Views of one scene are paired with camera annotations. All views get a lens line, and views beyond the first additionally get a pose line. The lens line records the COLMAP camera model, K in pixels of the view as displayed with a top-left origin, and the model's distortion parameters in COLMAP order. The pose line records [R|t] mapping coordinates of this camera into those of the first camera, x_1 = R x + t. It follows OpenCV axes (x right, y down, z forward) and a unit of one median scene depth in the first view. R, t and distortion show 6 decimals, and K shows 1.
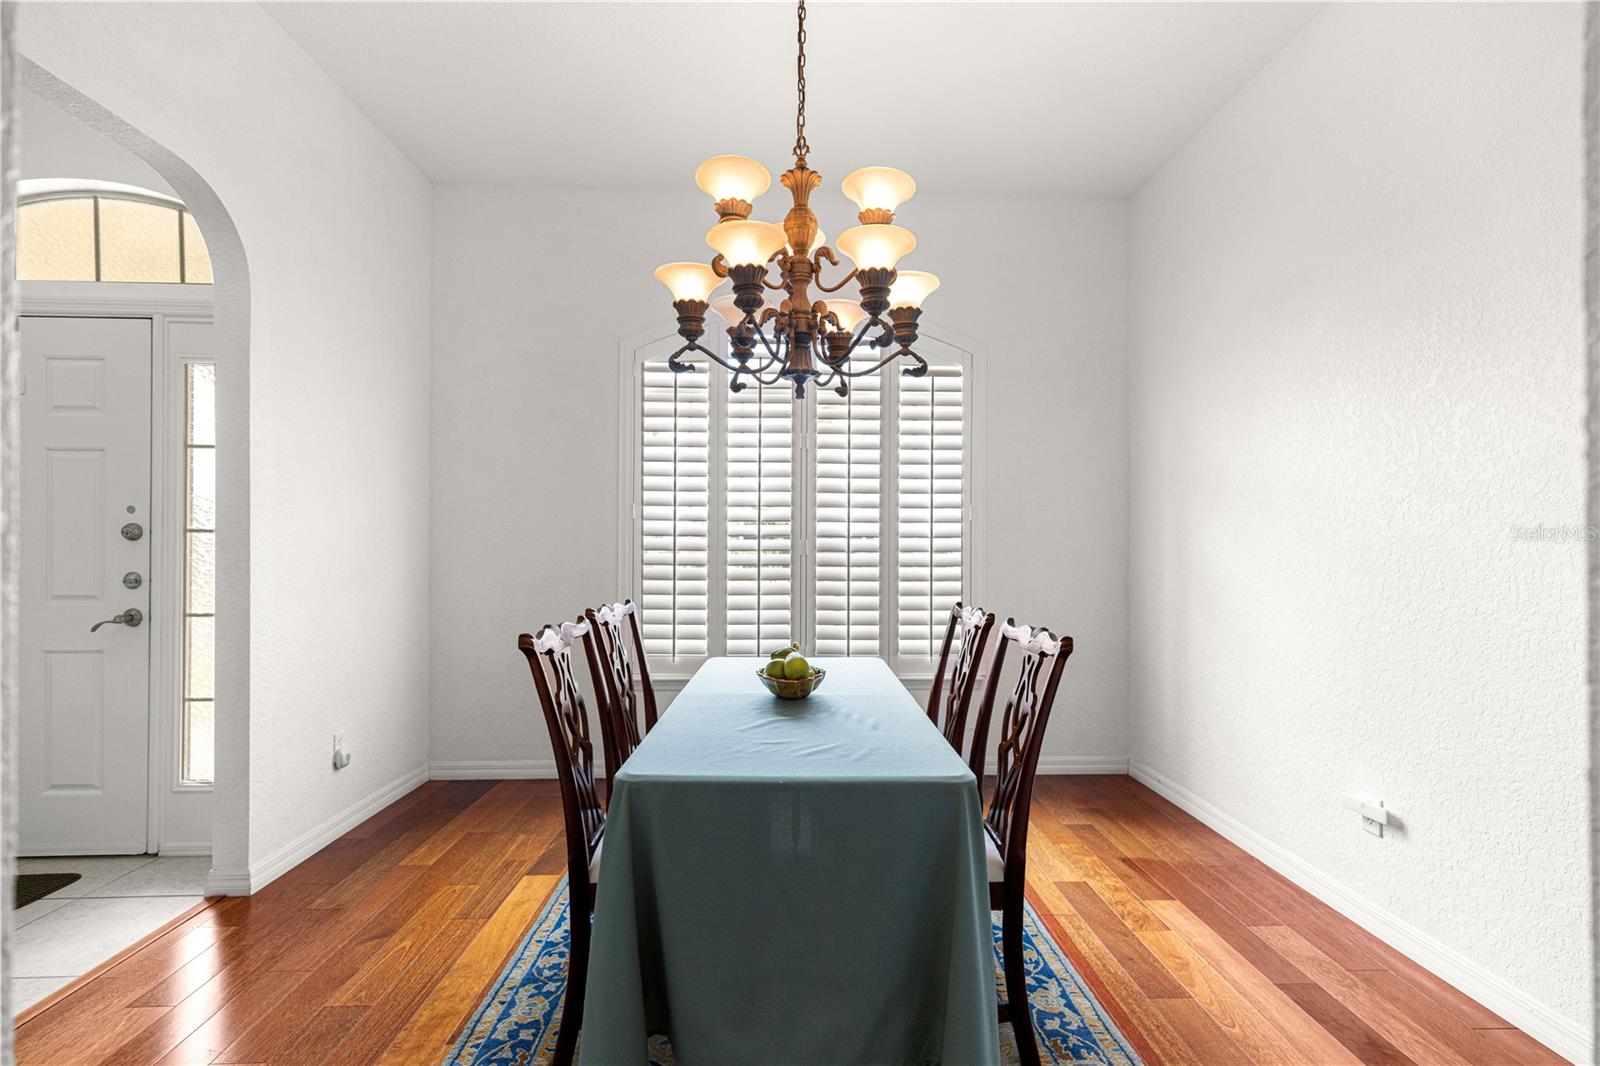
lens RADIAL K [[721.8, 0, 810.5], [0, 721.8, 539.4], [0, 0, 1]] dist [0.003373, 0.000389]
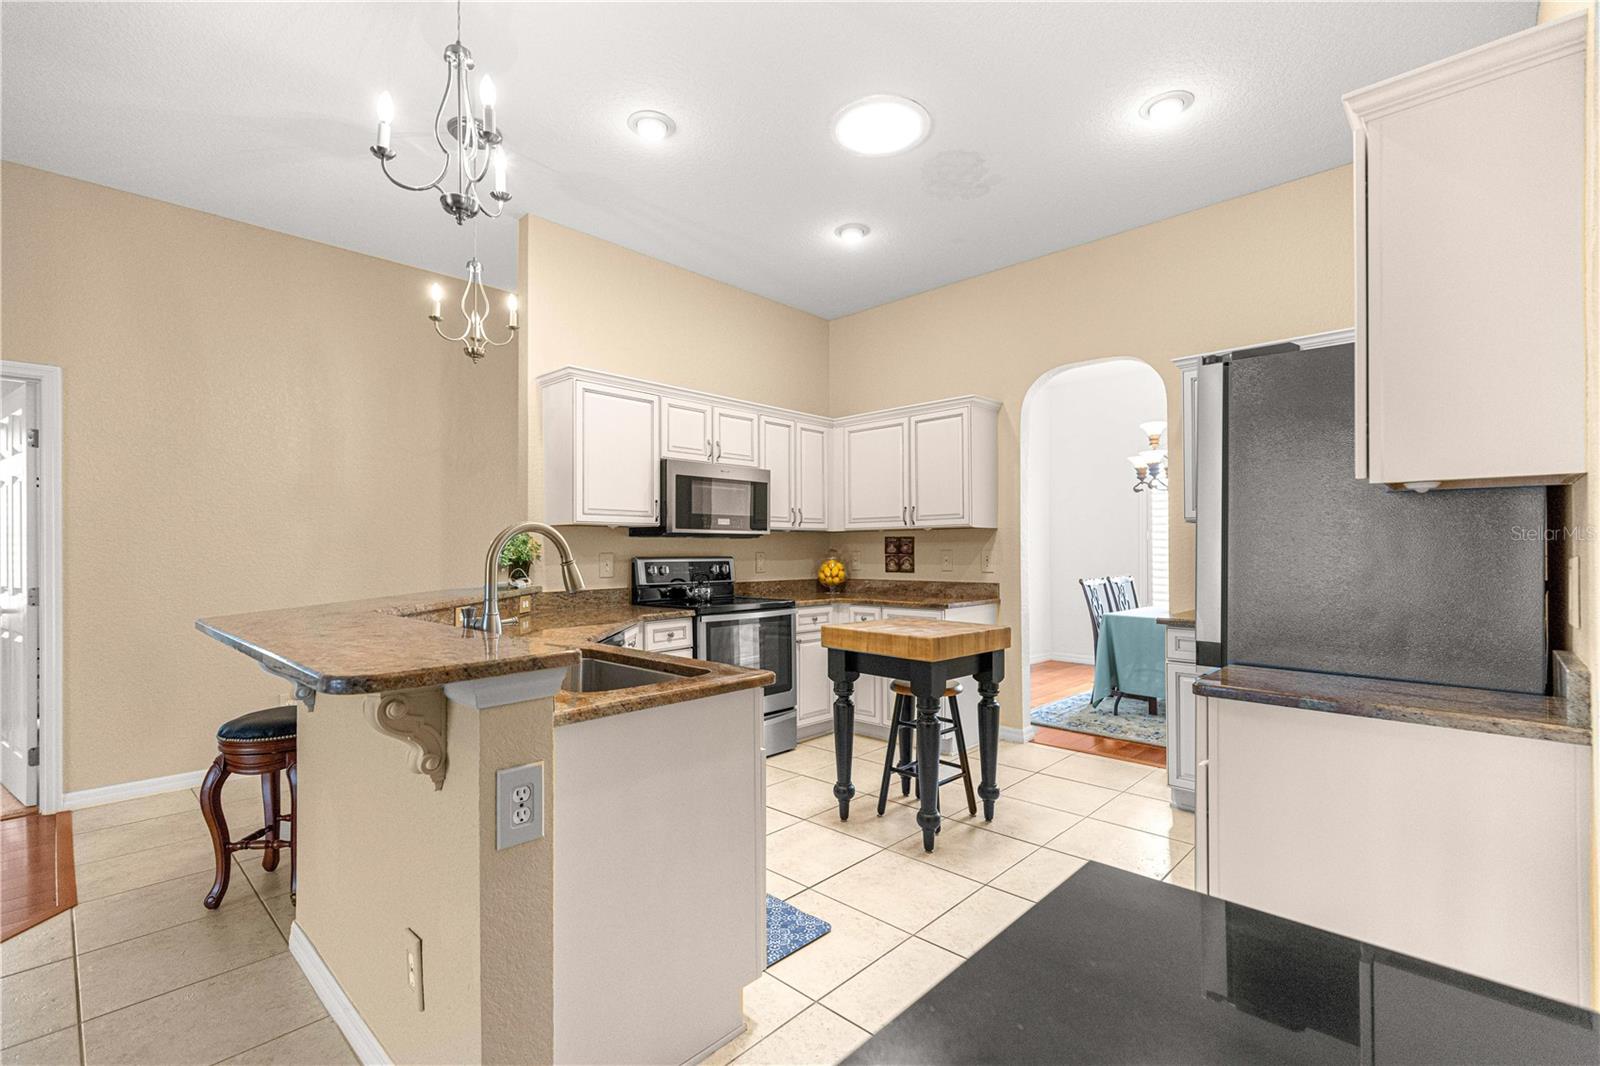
lens RADIAL K [[721.8, 0, 810.5], [0, 721.8, 539.4], [0, 0, 1]] dist [0.003373, 0.000389]
pose [[0.703407, -0.012160, -0.710684, 0.921228], [0.009332, 0.999925, -0.007872, -0.037789], [0.710727, -0.001094, 0.703468, -1.884903]]
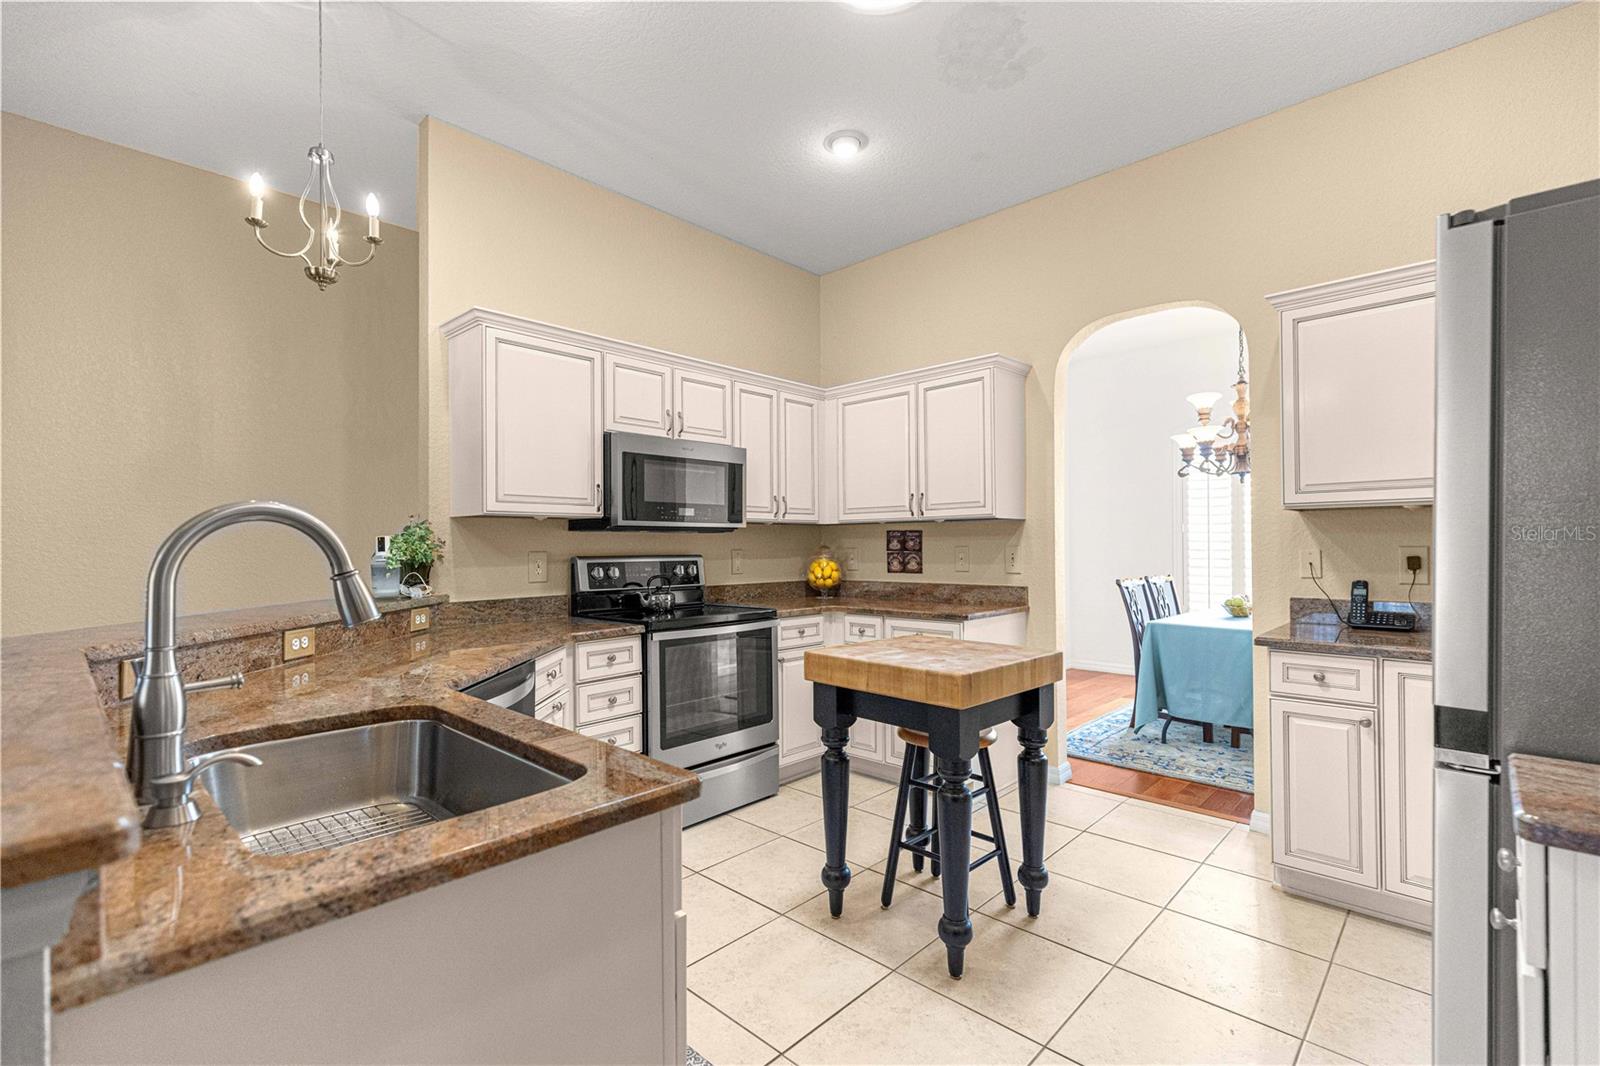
lens RADIAL K [[721.8, 0, 810.5], [0, 721.8, 539.4], [0, 0, 1]] dist [0.003373, 0.000389]
pose [[0.705935, -0.009072, -0.708218, 0.641943], [0.012373, 0.999923, -0.000475, -0.039703], [0.708168, -0.008428, 0.705993, -1.565971]]
